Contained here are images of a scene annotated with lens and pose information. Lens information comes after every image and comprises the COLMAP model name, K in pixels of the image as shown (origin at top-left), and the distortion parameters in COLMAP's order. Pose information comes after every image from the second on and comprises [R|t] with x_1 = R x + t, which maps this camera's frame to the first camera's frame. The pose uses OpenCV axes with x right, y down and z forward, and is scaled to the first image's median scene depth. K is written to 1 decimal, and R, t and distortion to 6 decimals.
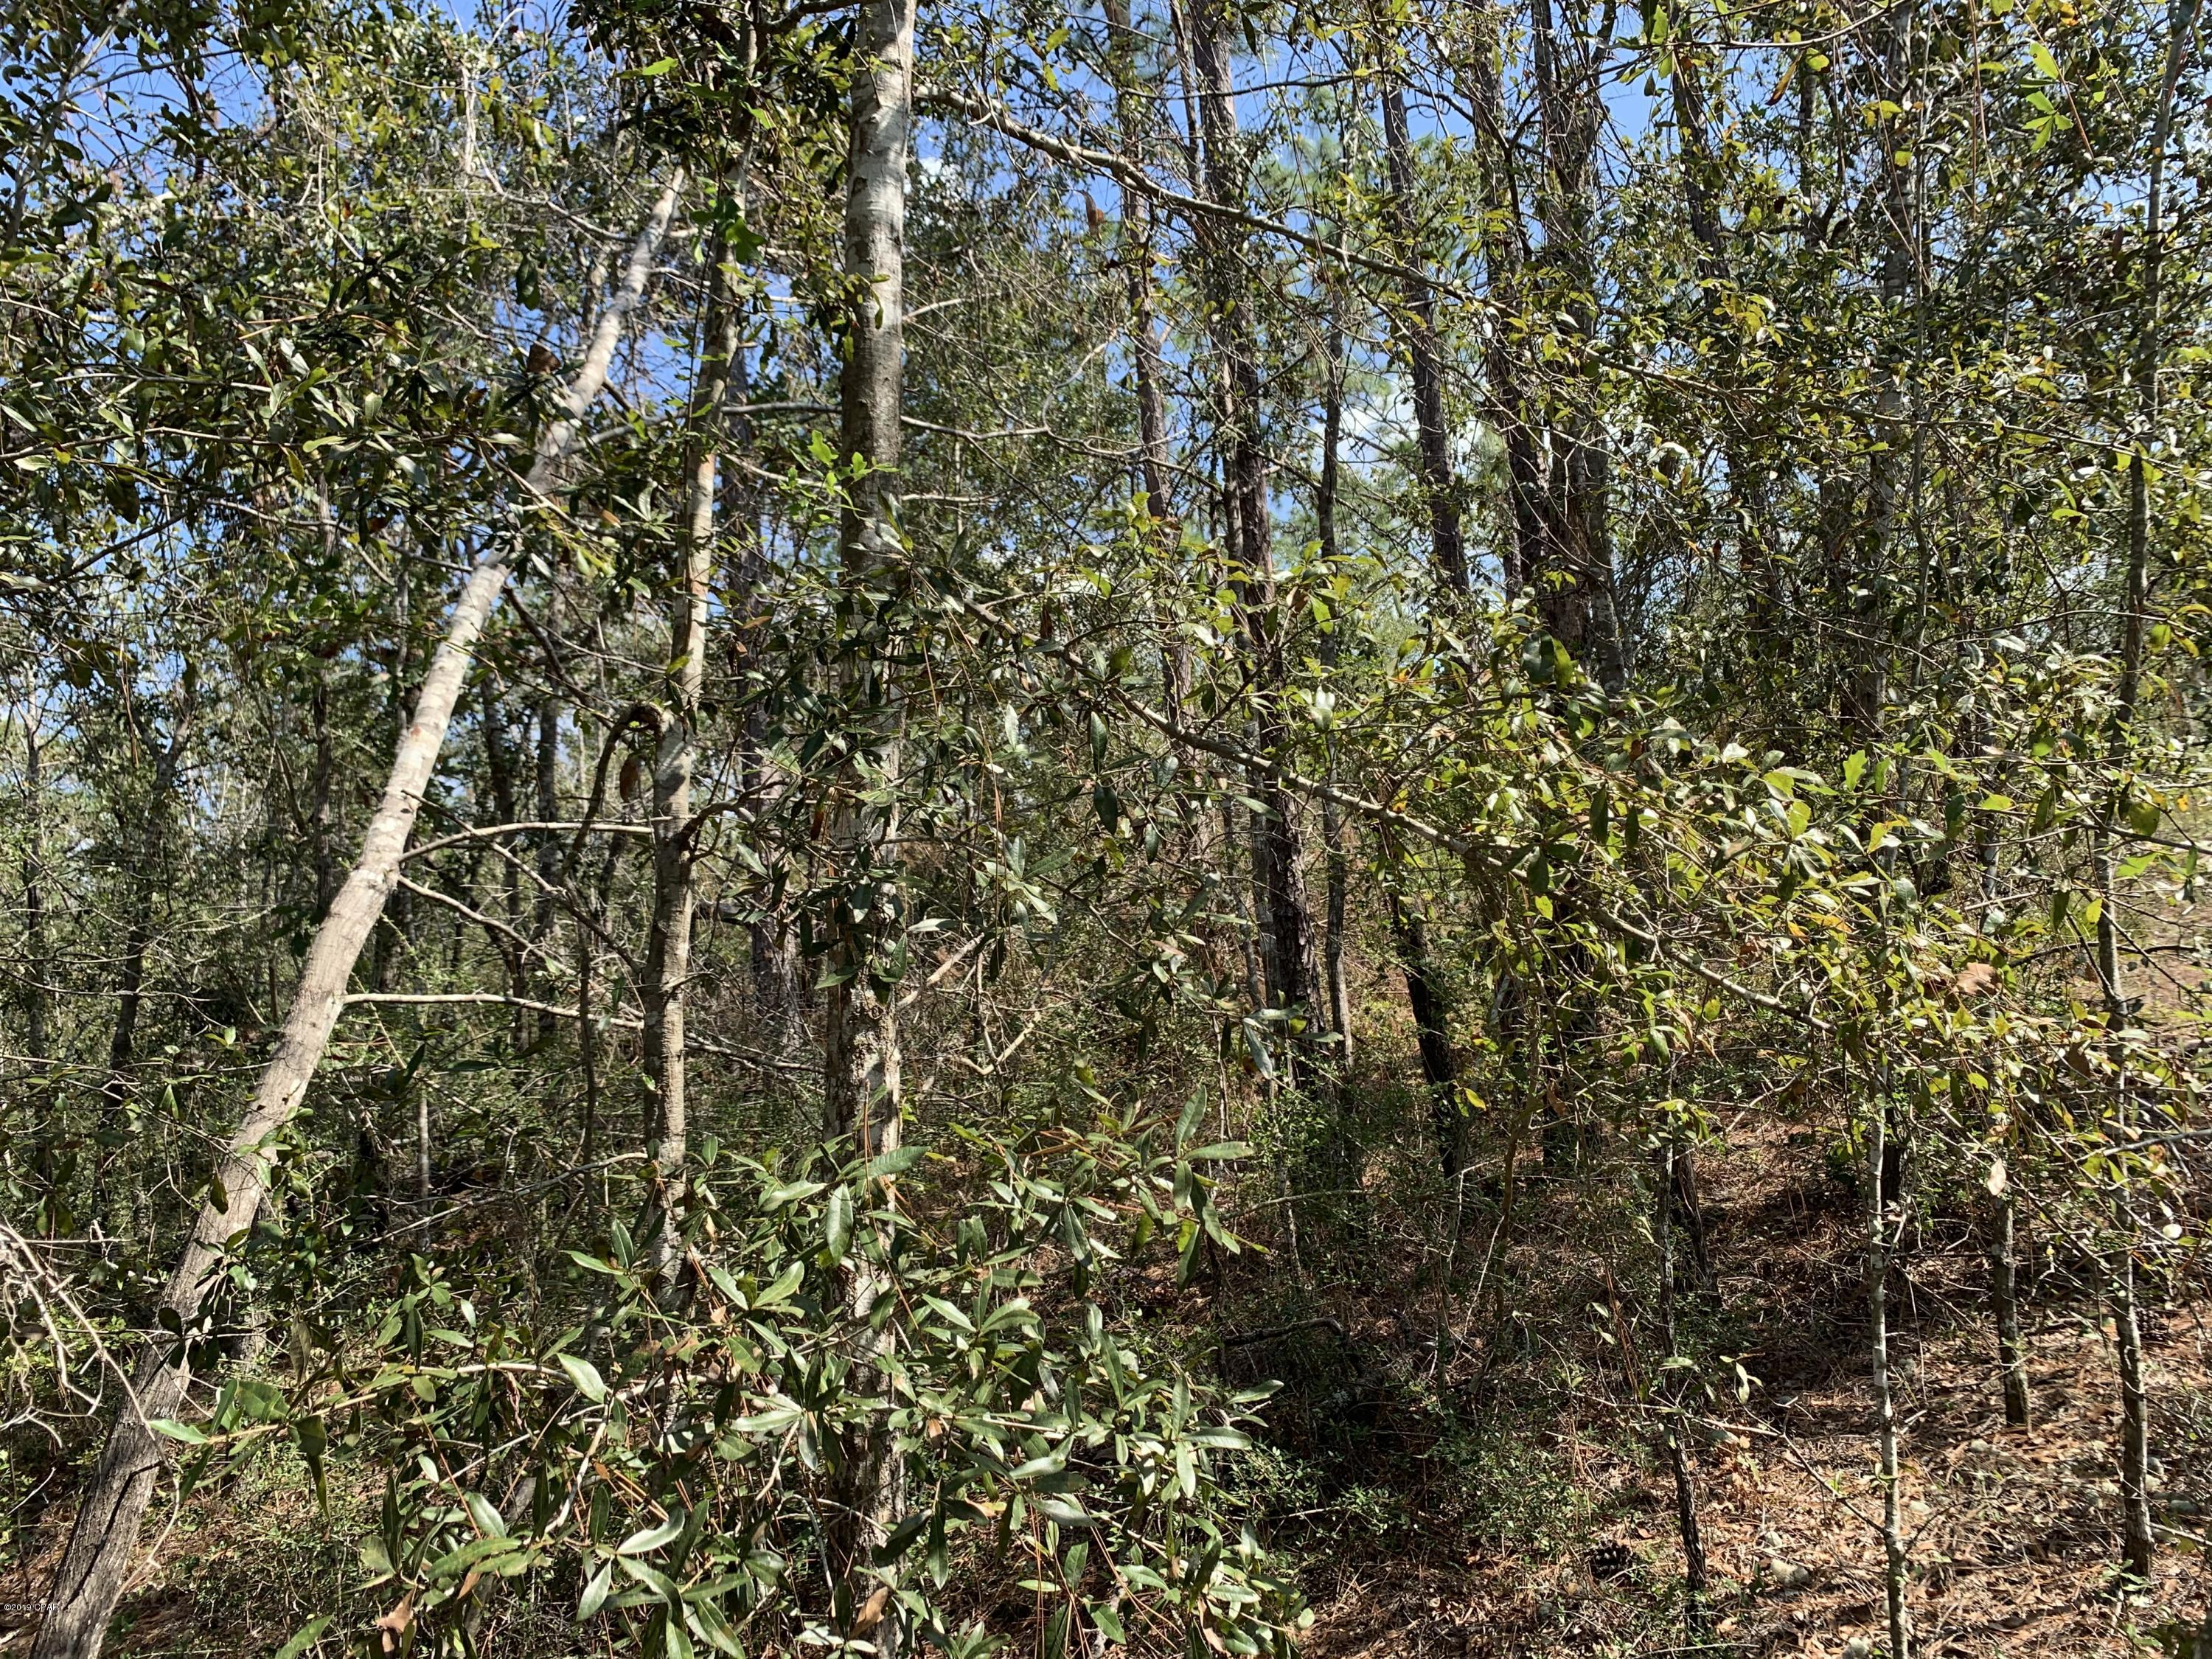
lens RADIAL K [[1693.0, 0, 1111.5], [0, 1693.0, 795.5], [0, 0, 1]] dist [0.034366, -0.023179]
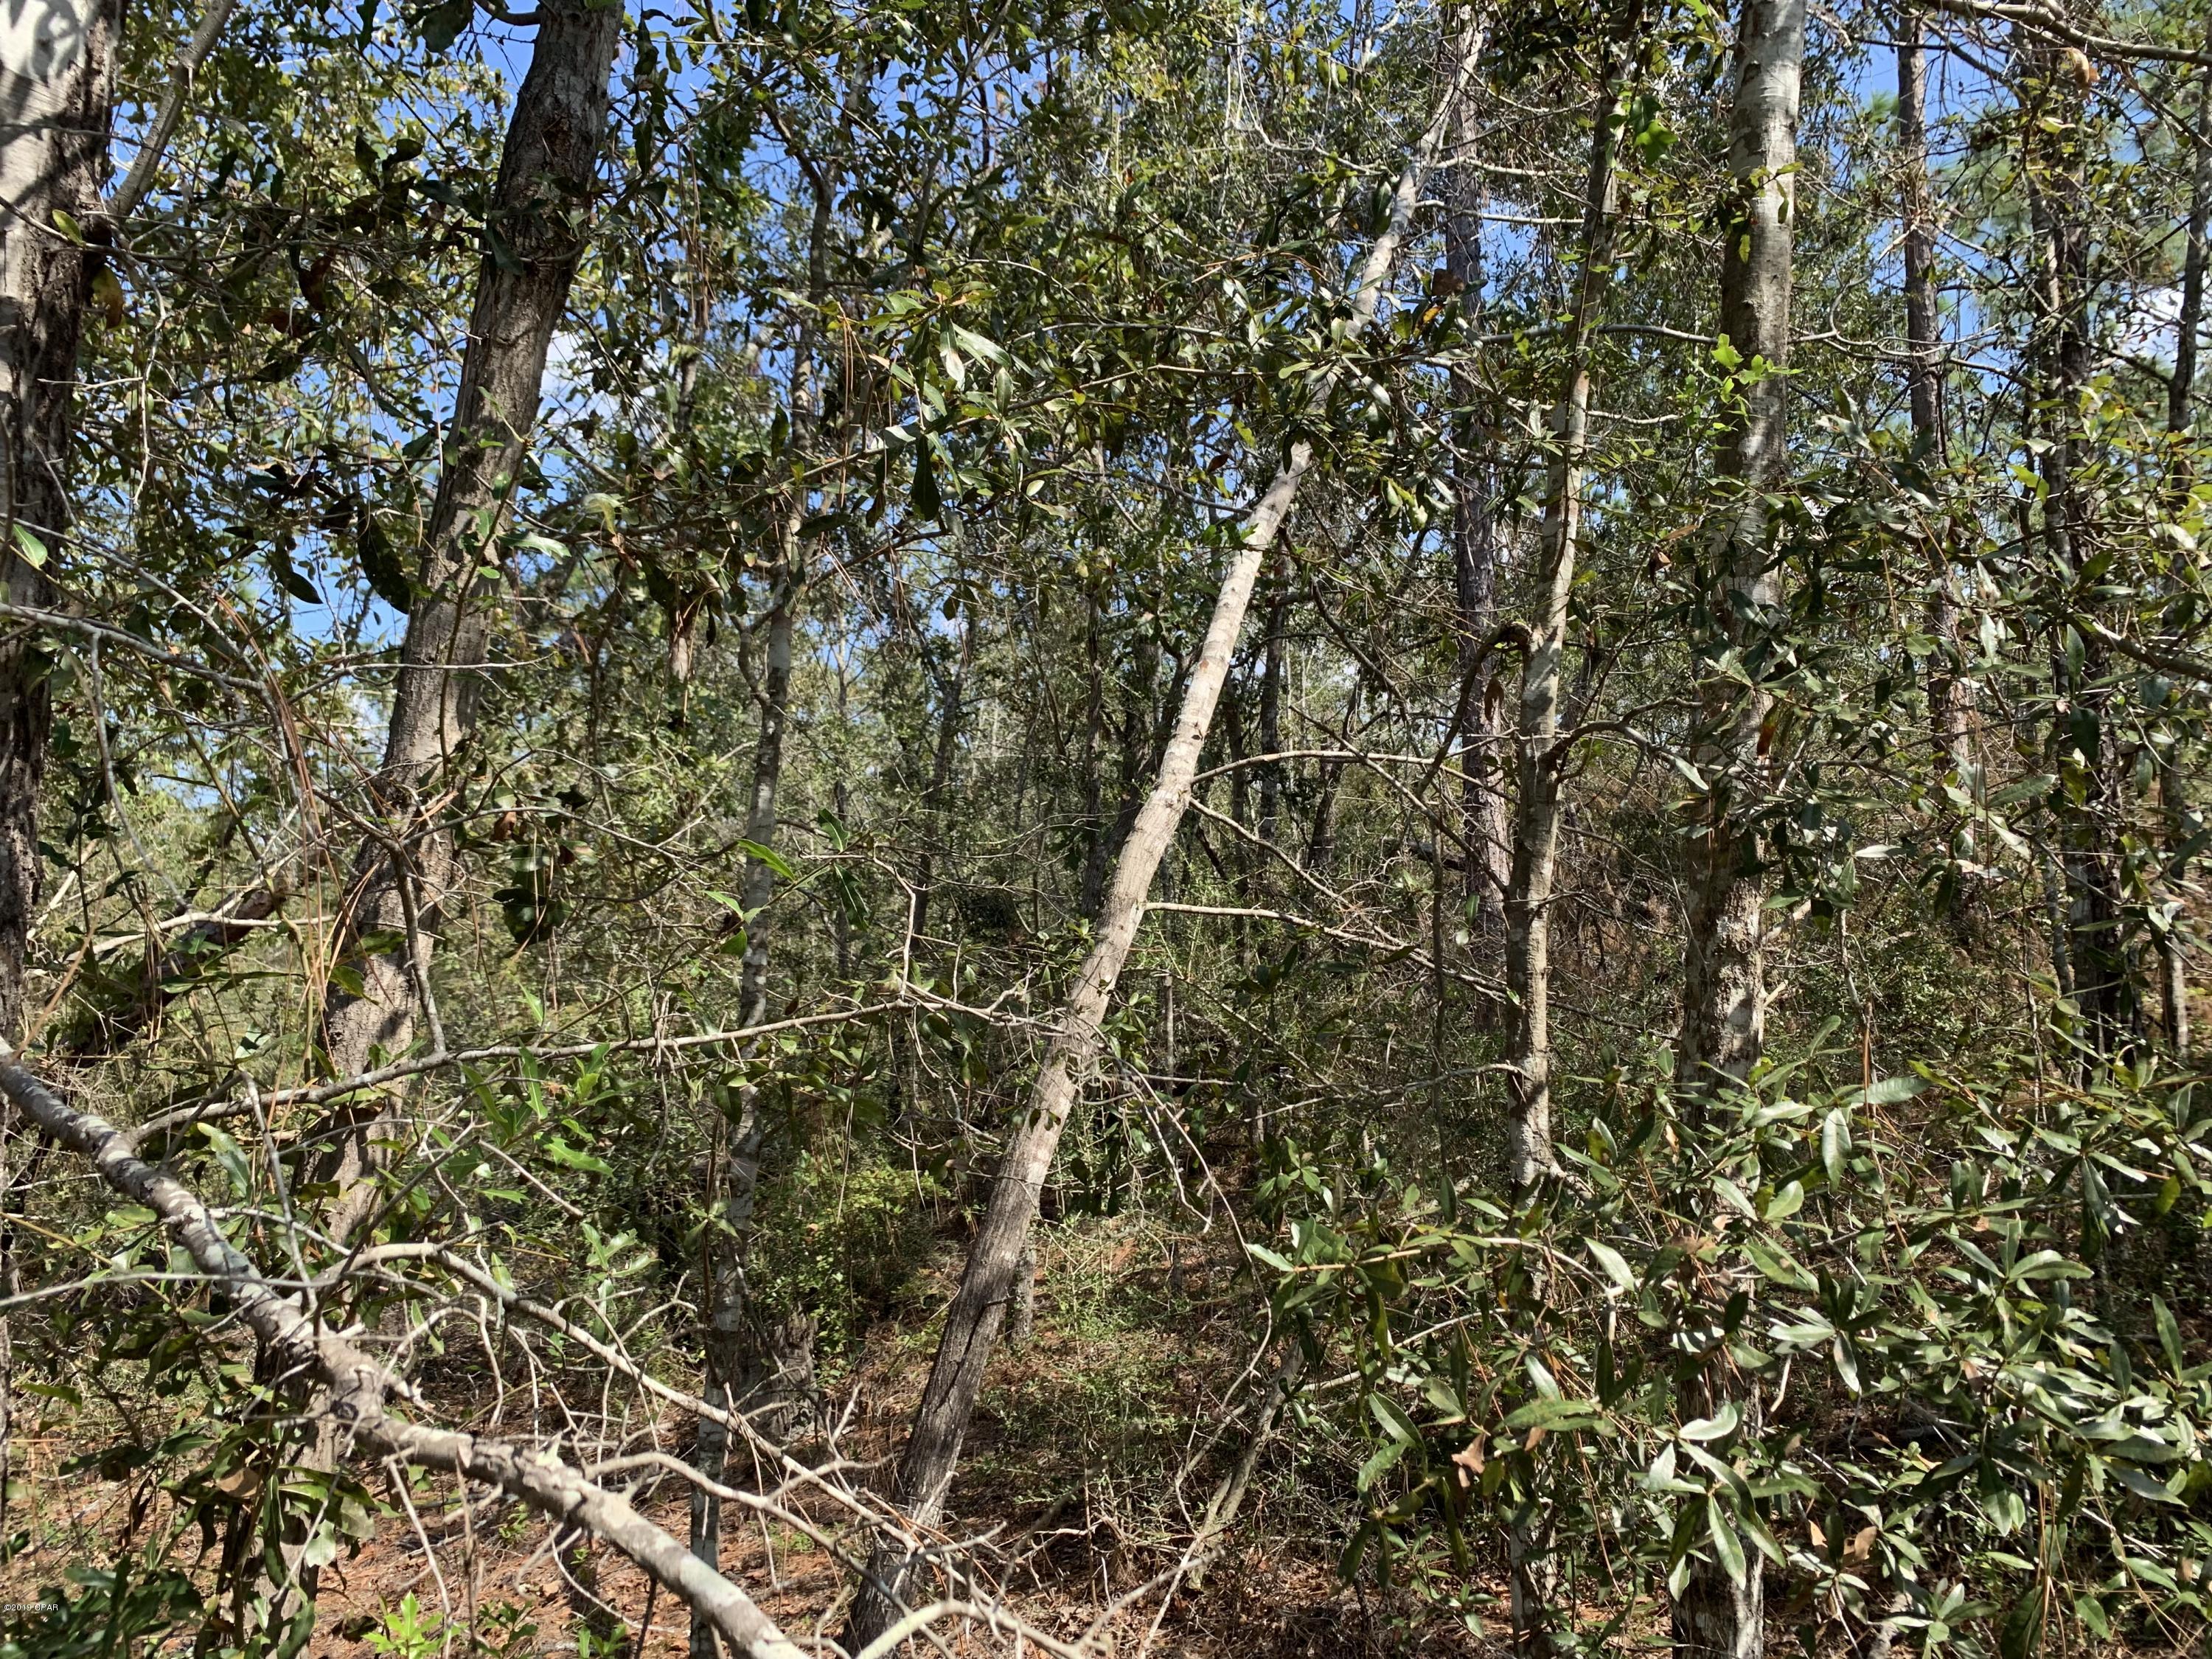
lens RADIAL K [[1693.0, 0, 1111.5], [0, 1693.0, 795.5], [0, 0, 1]] dist [0.034366, -0.023179]
pose [[0.923350, 0.029331, -0.382838, -0.107544], [-0.016039, 0.999154, 0.037867, 0.012939], [0.383625, -0.028824, 0.923039, -0.030494]]
